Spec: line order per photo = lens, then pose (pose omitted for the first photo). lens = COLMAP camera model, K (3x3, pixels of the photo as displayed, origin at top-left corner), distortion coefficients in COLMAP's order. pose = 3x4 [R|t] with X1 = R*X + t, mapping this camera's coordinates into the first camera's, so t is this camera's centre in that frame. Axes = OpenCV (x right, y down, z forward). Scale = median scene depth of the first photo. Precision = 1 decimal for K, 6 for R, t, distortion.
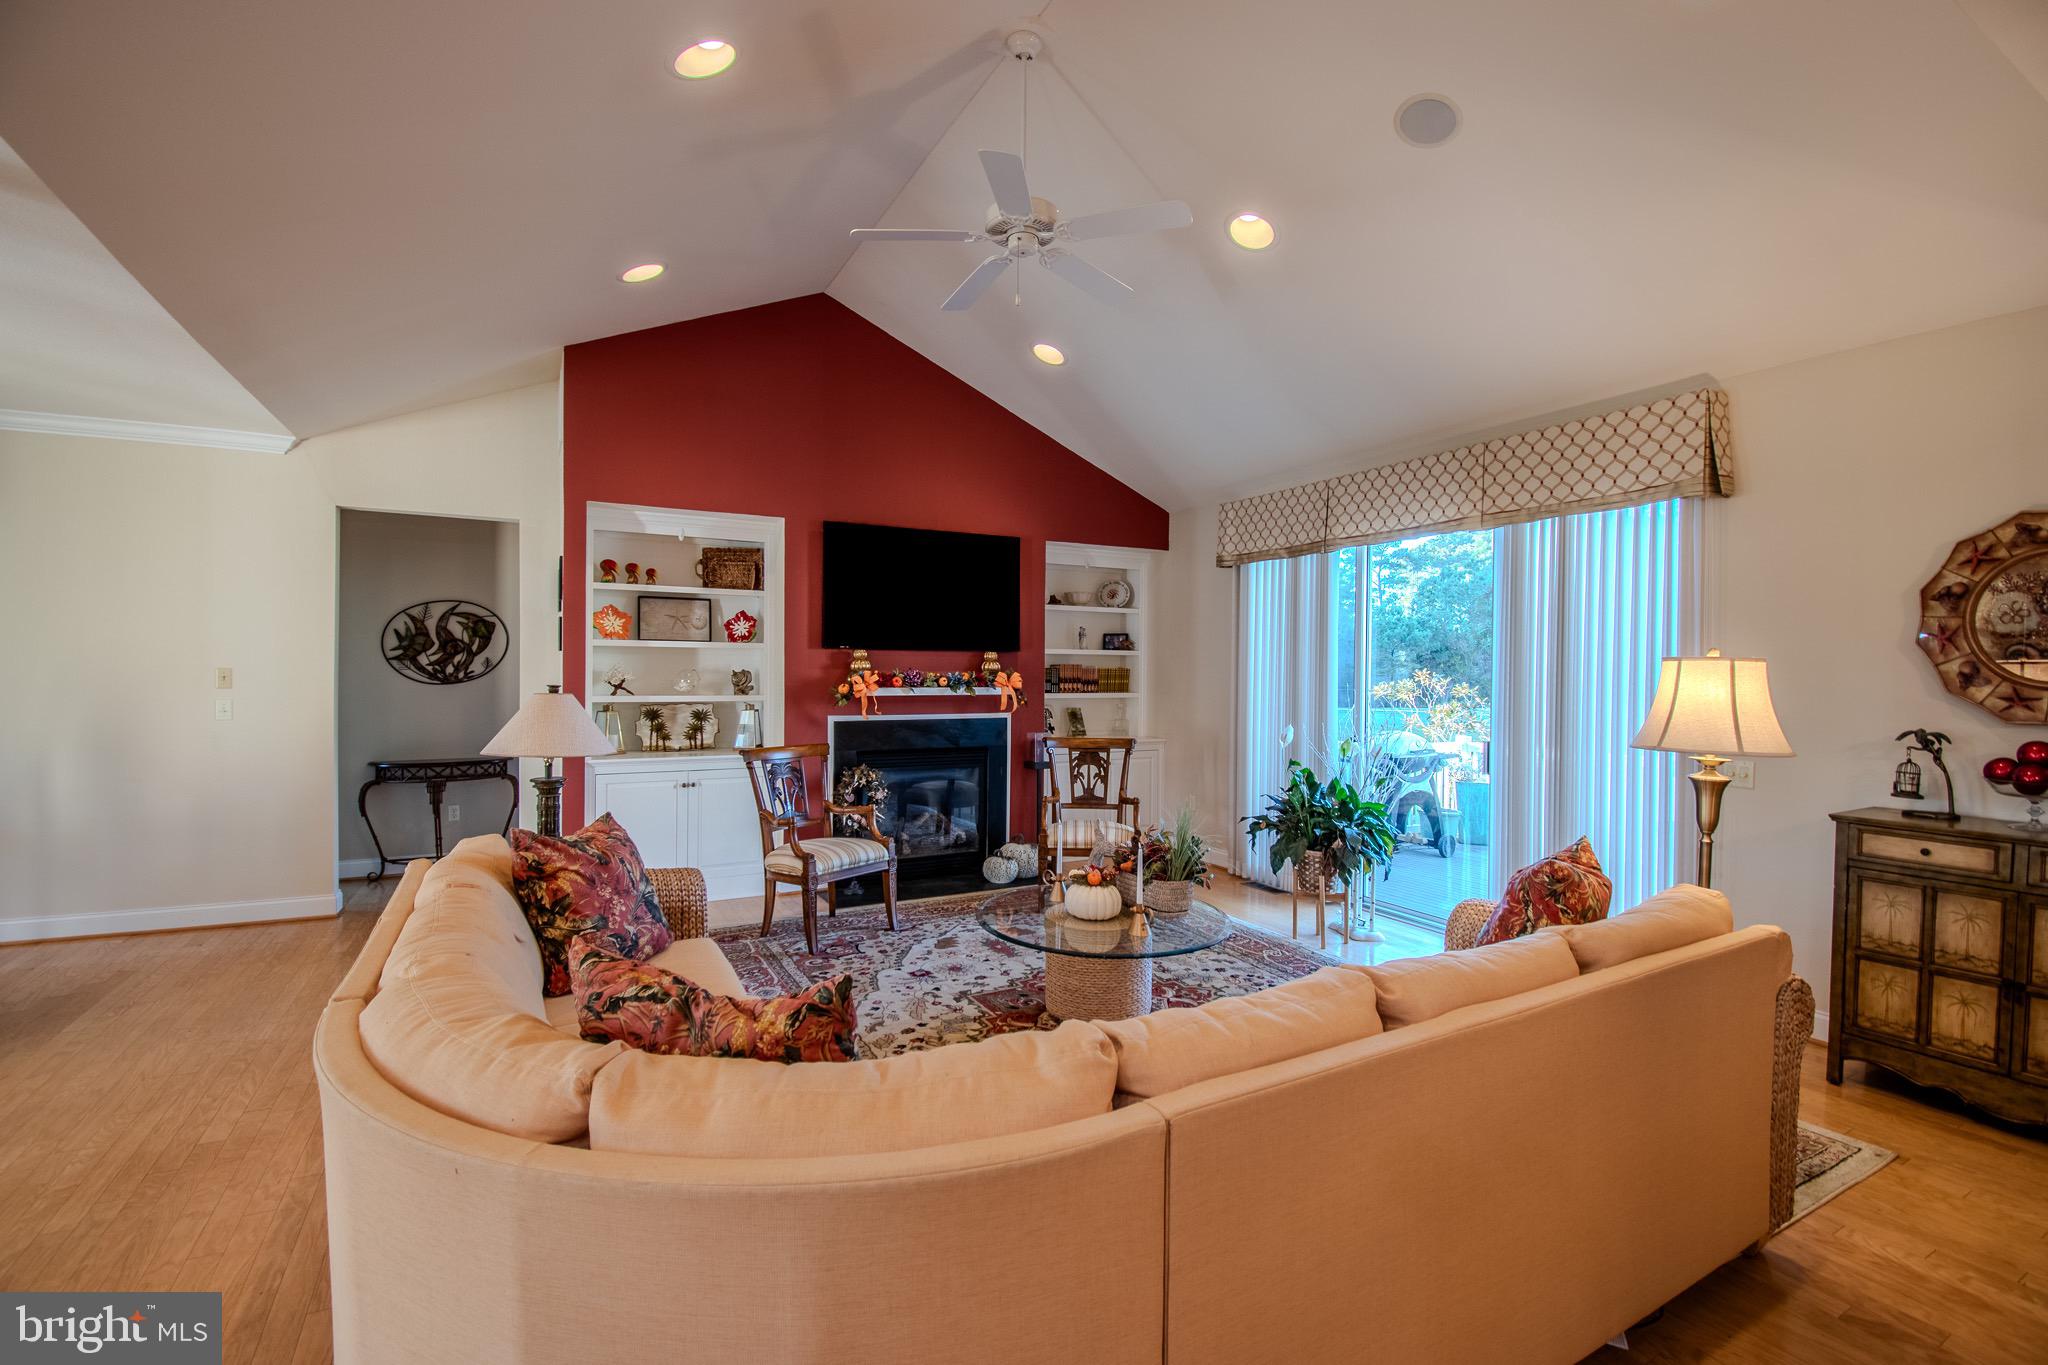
lens RADIAL K [[900.2, 0, 1025.9], [0, 900.2, 679.9], [0, 0, 1]] dist [0.023629, -0.027080]
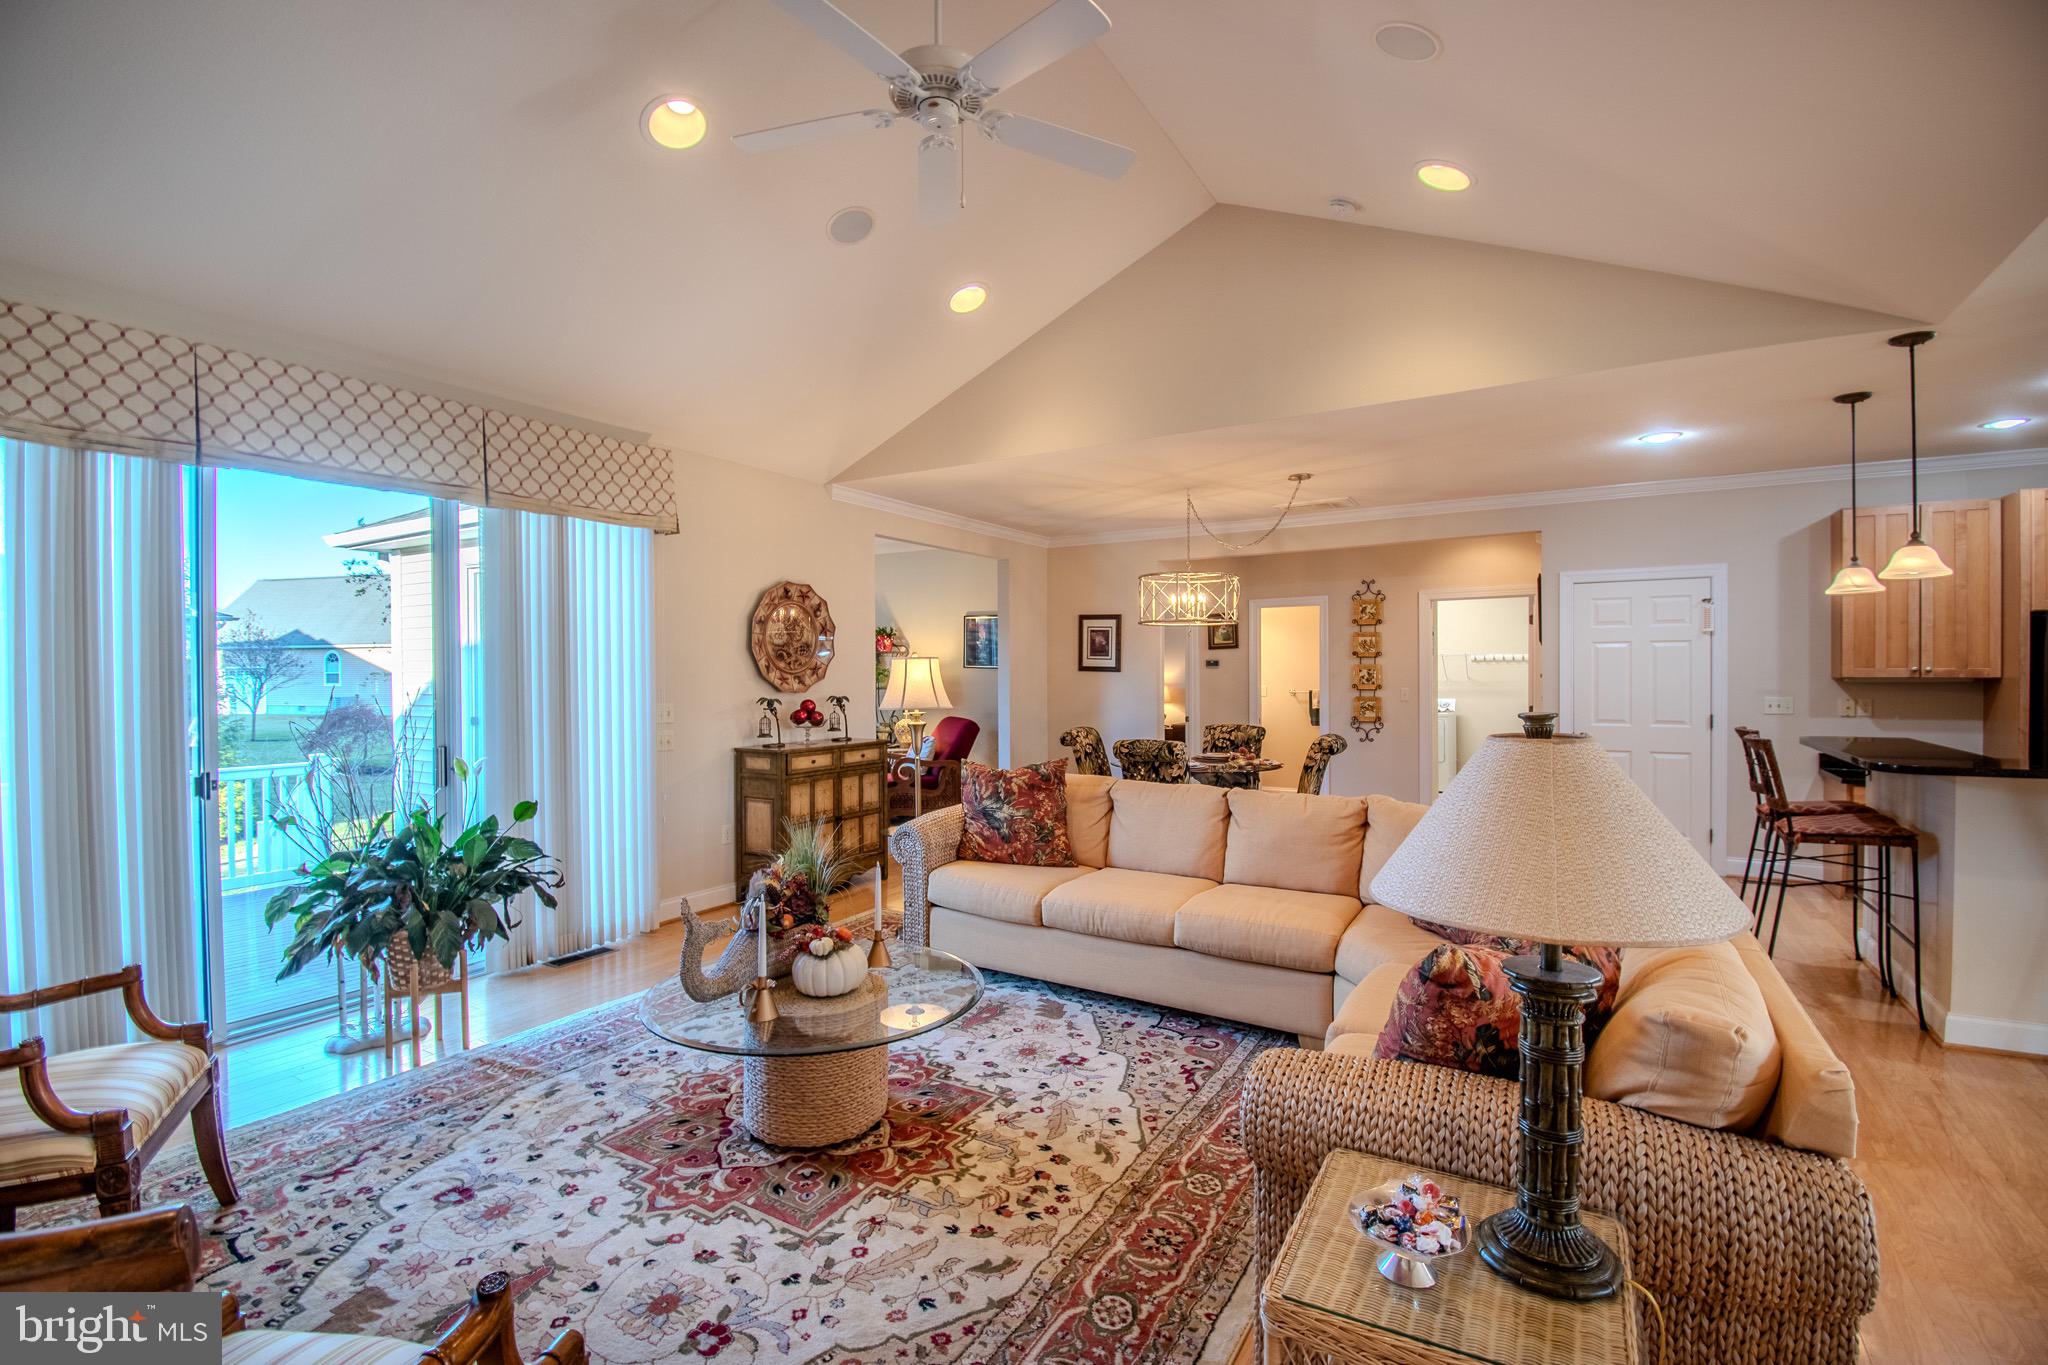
lens RADIAL K [[900.2, 0, 1025.9], [0, 900.2, 679.9], [0, 0, 1]] dist [0.023629, -0.027080]
pose [[-0.502558, -0.017494, 0.864366, -0.424695], [0.009197, 0.999631, 0.025579, -0.010956], [-0.864494, 0.020804, -0.502212, 0.789445]]
